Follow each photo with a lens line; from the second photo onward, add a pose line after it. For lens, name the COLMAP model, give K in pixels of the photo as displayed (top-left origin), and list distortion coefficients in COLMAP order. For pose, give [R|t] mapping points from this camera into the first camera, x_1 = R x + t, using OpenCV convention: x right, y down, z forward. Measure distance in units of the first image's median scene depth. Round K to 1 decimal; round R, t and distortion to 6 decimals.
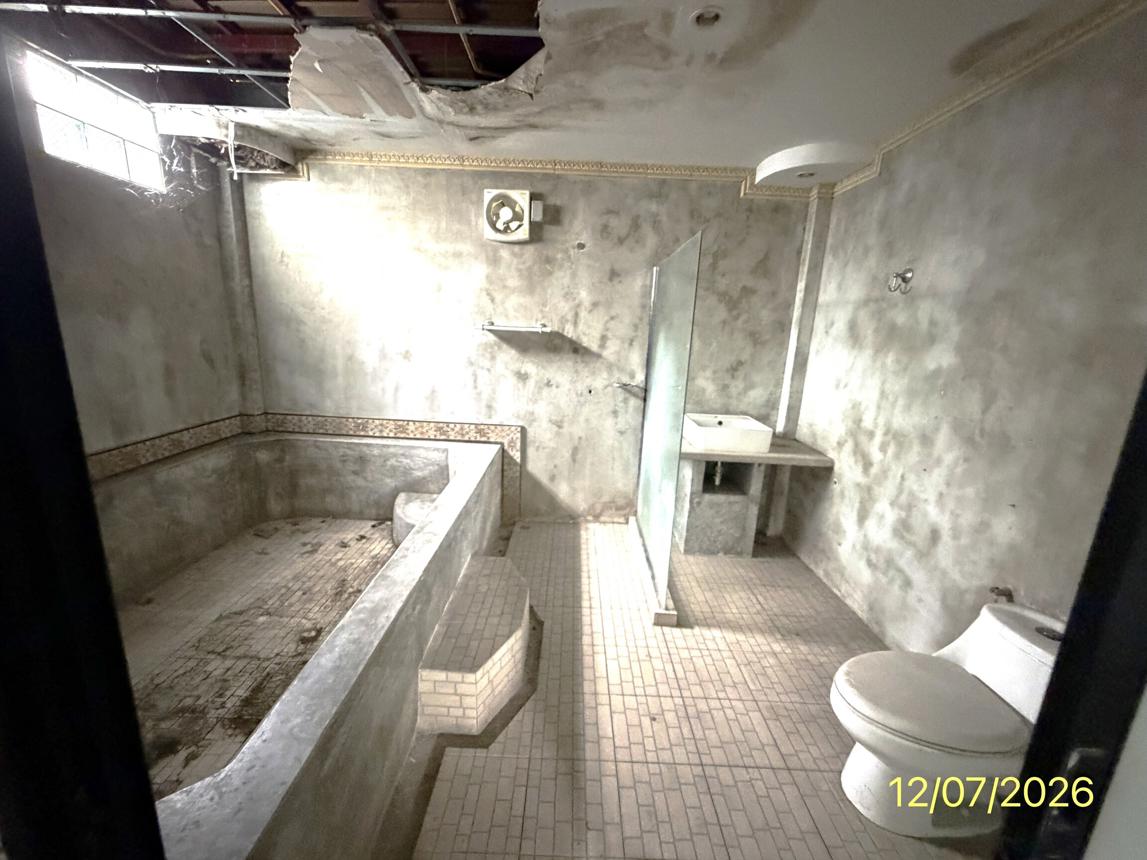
lens RADIAL K [[459.7, 0, 571.5], [0, 459.7, 430.8], [0, 0, 1]] dist [0.002091, -0.000512]
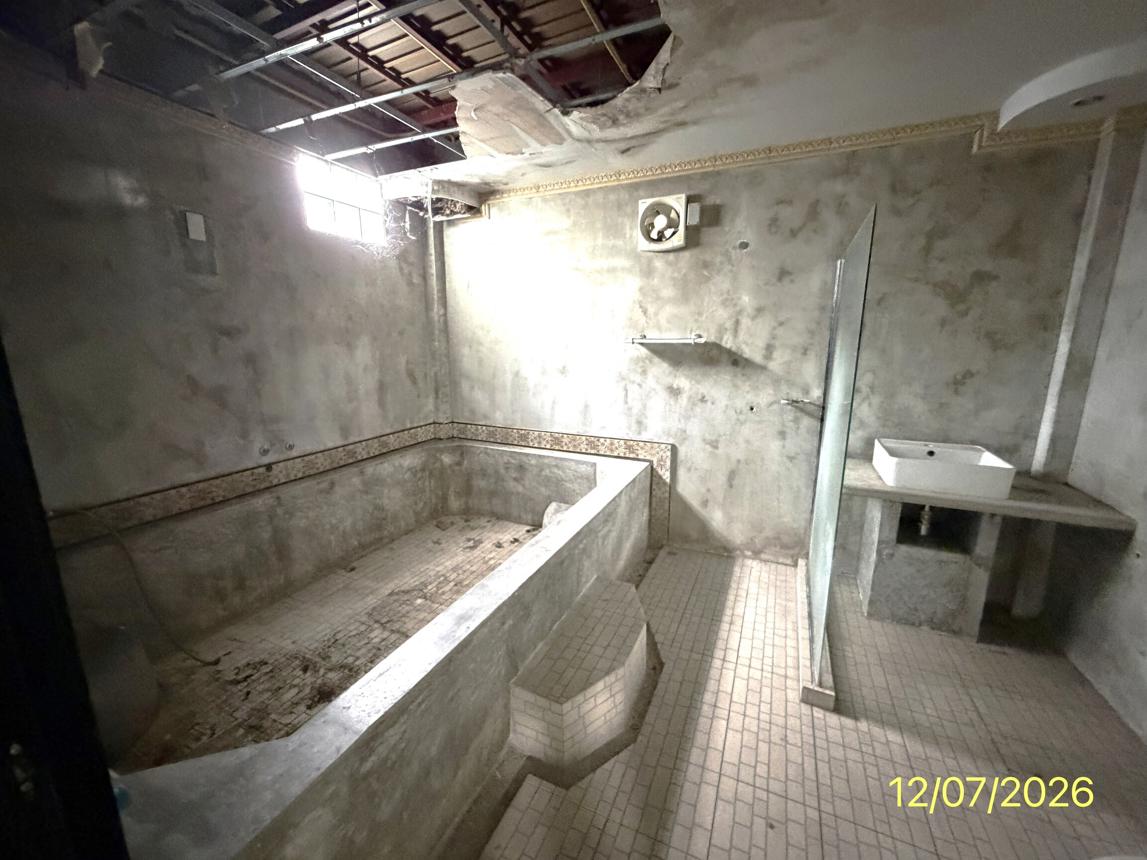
lens RADIAL K [[459.7, 0, 571.2], [0, 459.7, 431.0], [0, 0, 1]] dist [0.002091, -0.000512]
pose [[0.911044, 0.038619, -0.410496, 0.097806], [-0.050429, 0.998566, -0.017977, -0.011099], [0.409213, 0.037079, 0.911685, 0.067983]]
